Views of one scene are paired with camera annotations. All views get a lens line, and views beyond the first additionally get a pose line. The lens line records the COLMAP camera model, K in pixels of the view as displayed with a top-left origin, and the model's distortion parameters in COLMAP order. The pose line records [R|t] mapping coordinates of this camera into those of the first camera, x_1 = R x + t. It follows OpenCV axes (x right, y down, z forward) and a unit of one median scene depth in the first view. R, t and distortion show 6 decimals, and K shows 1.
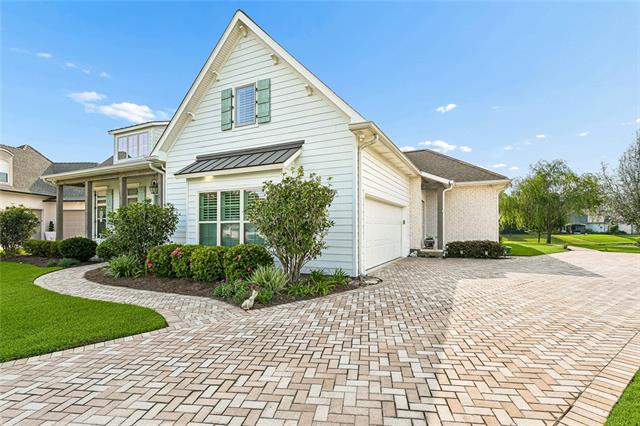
lens RADIAL K [[312.5, 0, 319.9], [0, 312.5, 214.4], [0, 0, 1]] dist [0.012804, 0.000358]
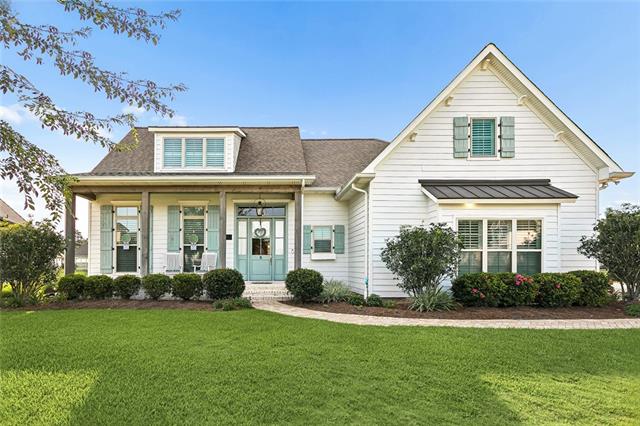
lens RADIAL K [[307.7, 0, 318.3], [0, 307.7, 251.1], [0, 0, 1]] dist [0.001862, 0.000324]
pose [[0.898774, 0.013023, 0.438219, -1.202886], [-0.018596, 0.999792, 0.008428, 0.029613], [-0.438017, -0.015725, 0.898829, 0.329104]]
